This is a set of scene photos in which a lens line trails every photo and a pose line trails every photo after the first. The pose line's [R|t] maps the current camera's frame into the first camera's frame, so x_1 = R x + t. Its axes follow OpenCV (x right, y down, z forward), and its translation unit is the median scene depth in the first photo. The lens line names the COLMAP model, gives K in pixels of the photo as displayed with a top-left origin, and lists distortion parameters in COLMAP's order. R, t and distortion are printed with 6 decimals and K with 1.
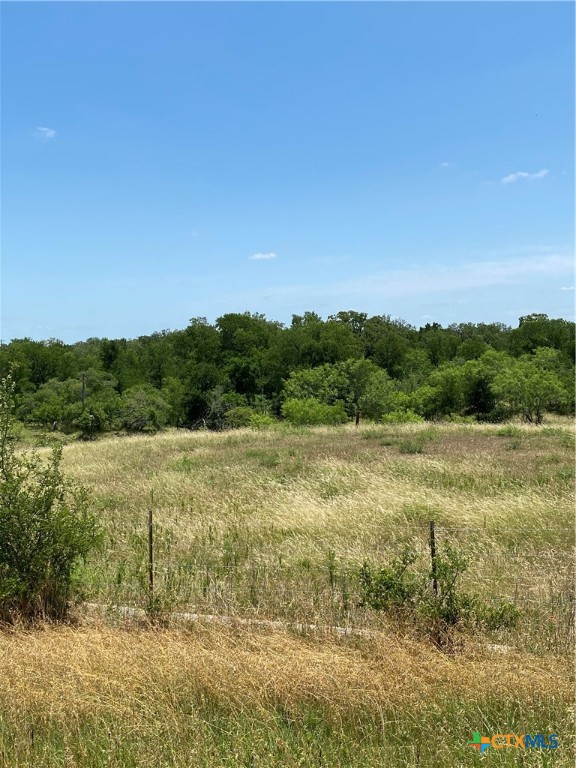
lens RADIAL K [[902.3, 0, 305.9], [0, 902.3, 387.8], [0, 0, 1]] dist [0.169310, 0.000000]
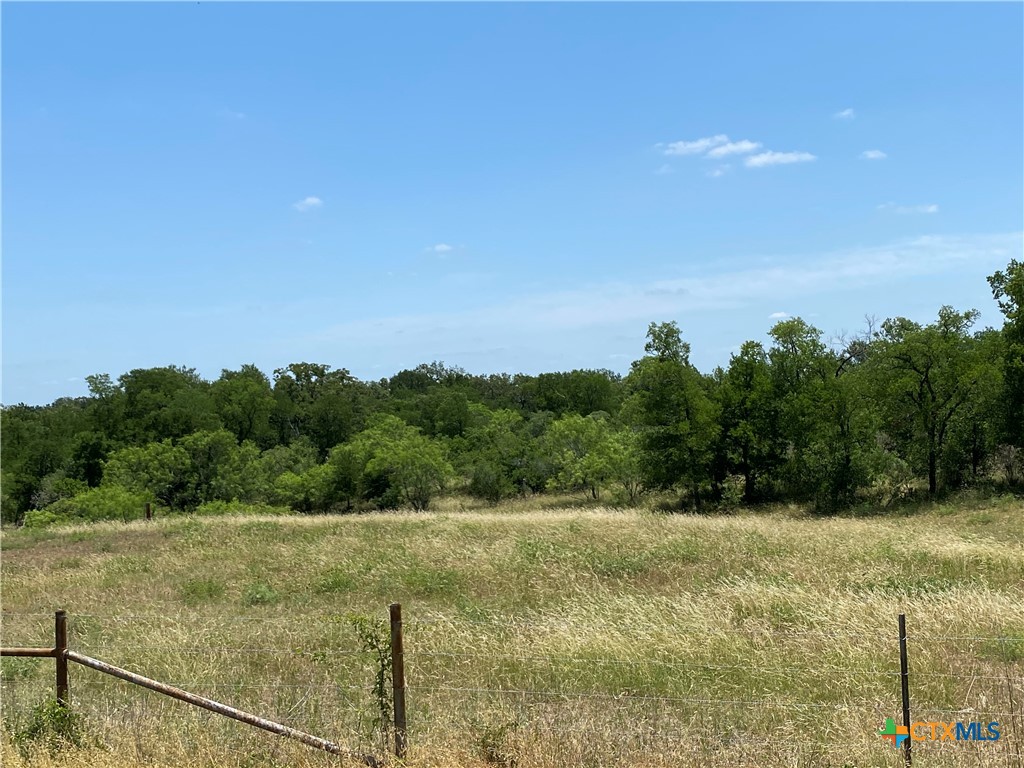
lens RADIAL K [[1260.7, 0, 513.4], [0, 1260.7, 378.5], [0, 0, 1]] dist [0.096286, 0.000000]
pose [[0.999332, -0.018556, 0.031495, 0.193445], [0.020418, 0.997997, -0.059870, -0.004941], [-0.030321, 0.060473, 0.997709, -0.059337]]
